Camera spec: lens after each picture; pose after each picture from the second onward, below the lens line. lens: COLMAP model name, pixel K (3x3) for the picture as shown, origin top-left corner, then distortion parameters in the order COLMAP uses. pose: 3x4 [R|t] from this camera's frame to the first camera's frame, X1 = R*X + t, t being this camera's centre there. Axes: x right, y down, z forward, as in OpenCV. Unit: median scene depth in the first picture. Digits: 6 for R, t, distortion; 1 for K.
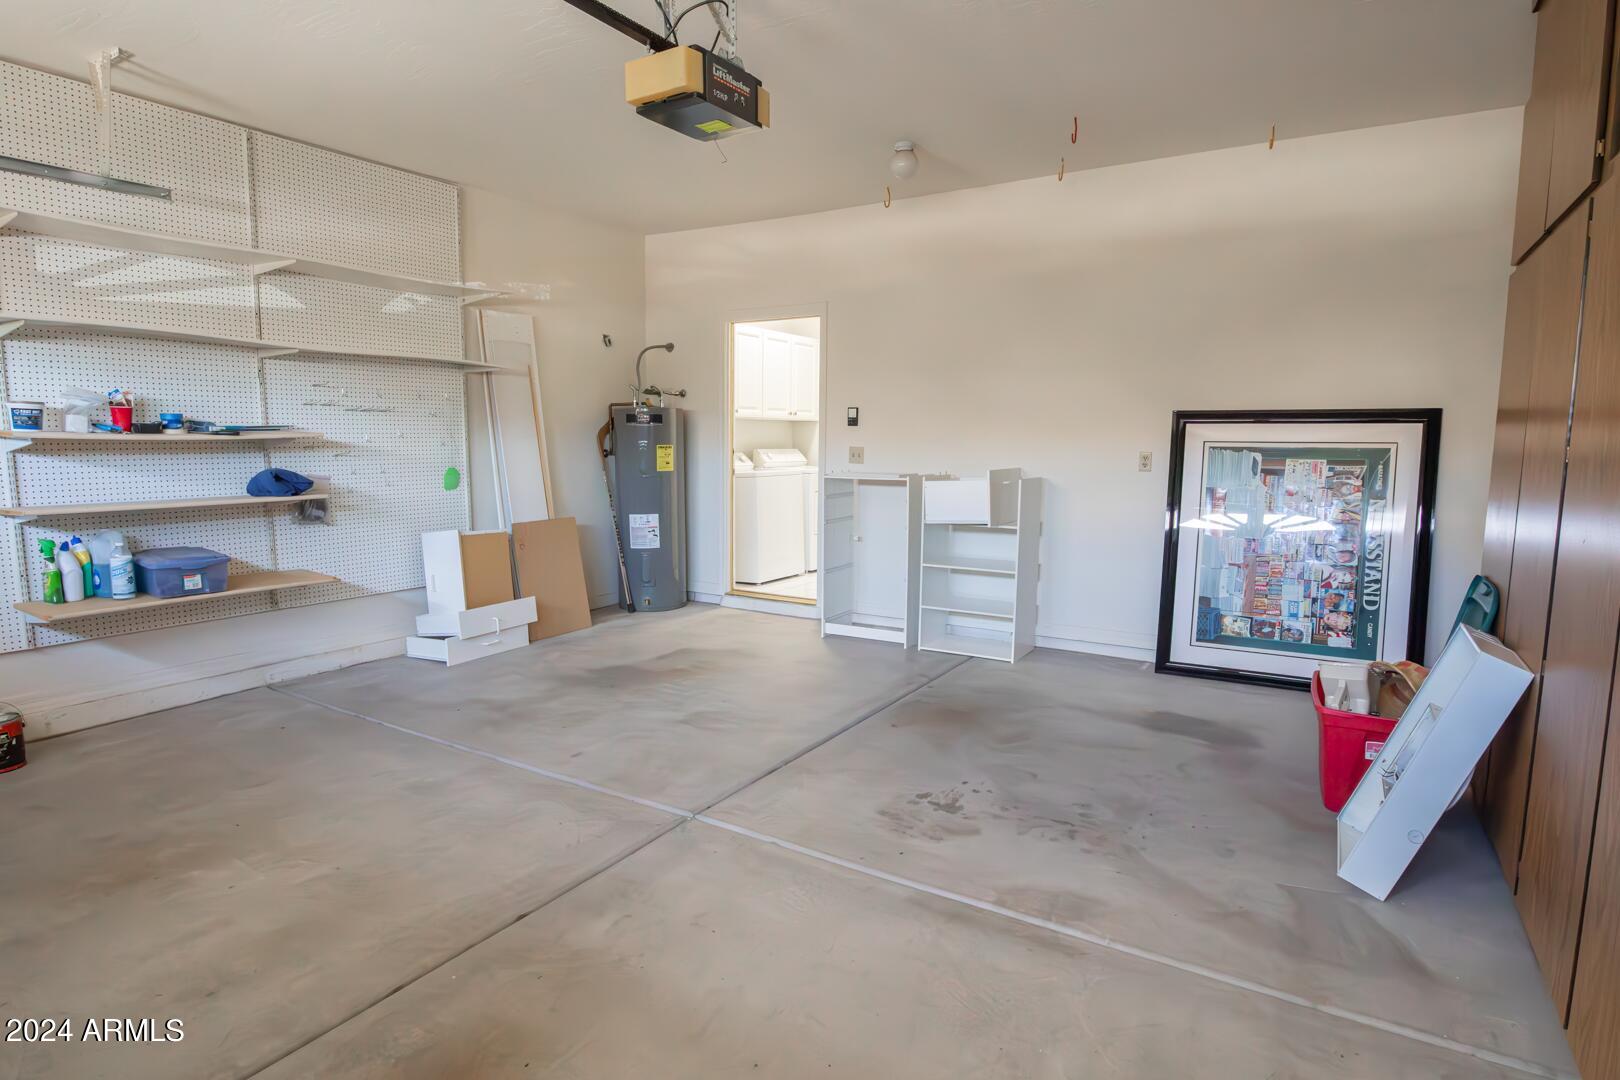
lens RADIAL K [[818.5, 0, 813.9], [0, 818.5, 537.7], [0, 0, 1]] dist [-0.043125, 0.012317]
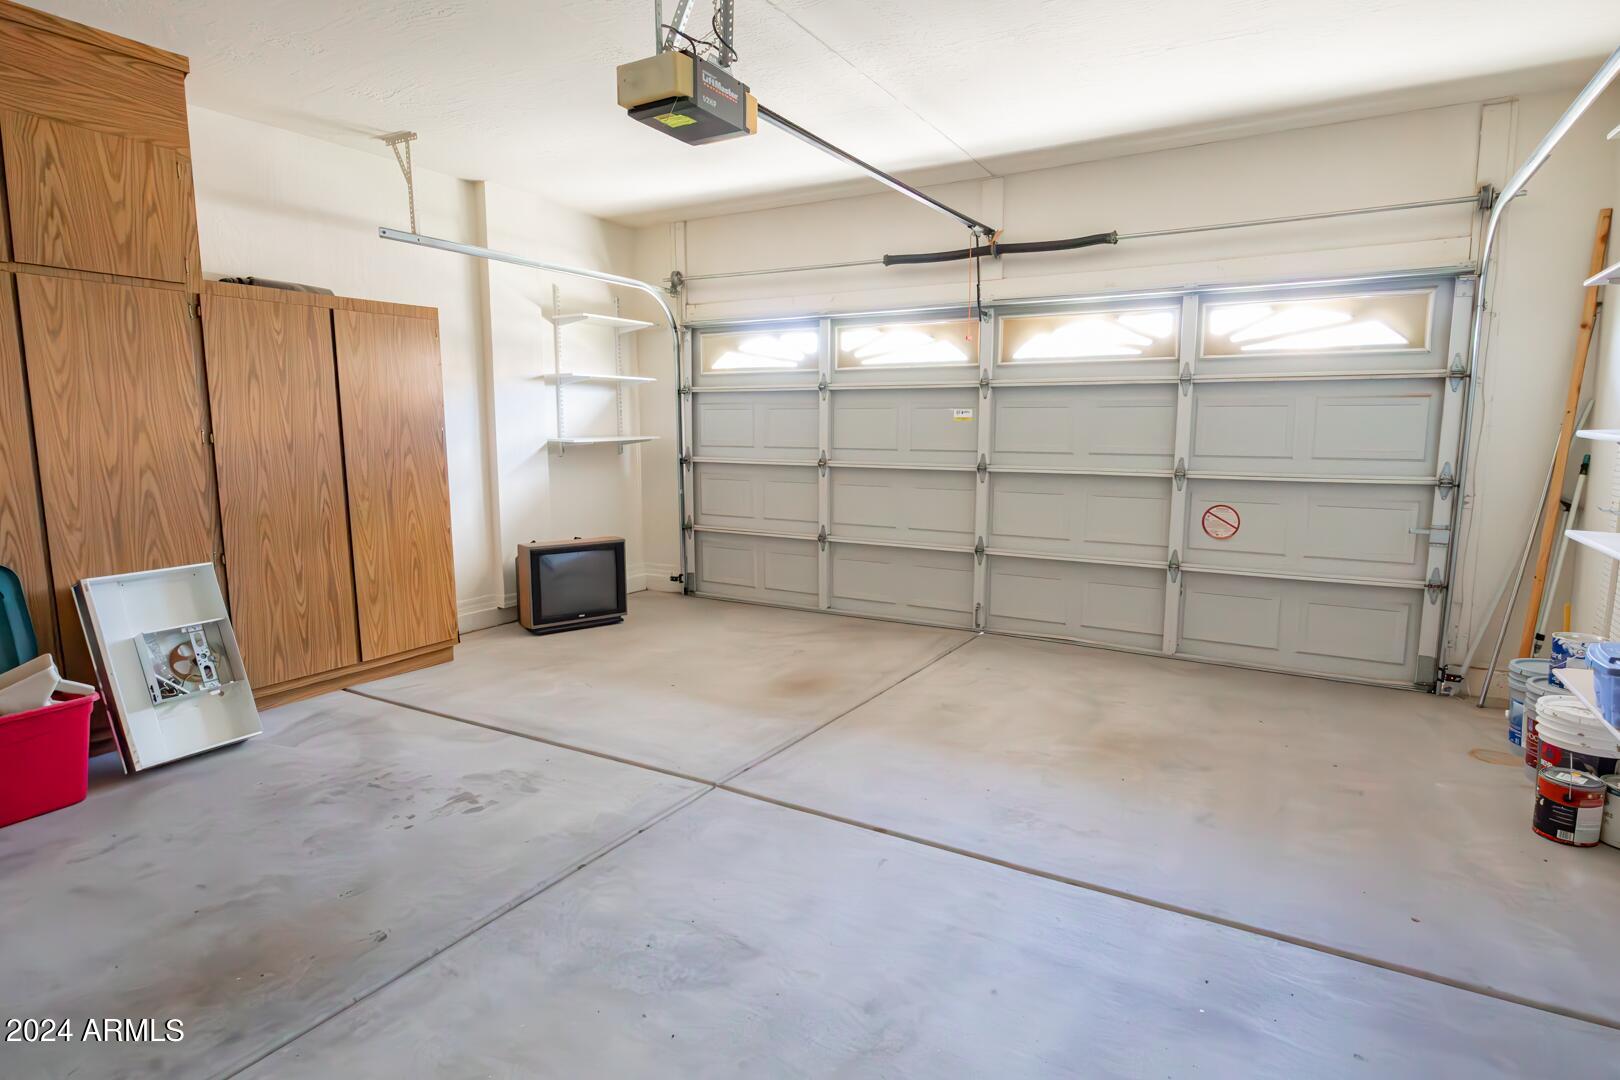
lens RADIAL K [[818.5, 0, 813.9], [0, 818.5, 537.7], [0, 0, 1]] dist [-0.043125, 0.012317]
pose [[-0.999855, -0.008788, -0.014594, -0.264604], [-0.012330, 0.964452, 0.263969, -0.262638], [0.011755, 0.264111, -0.964421, 1.989011]]
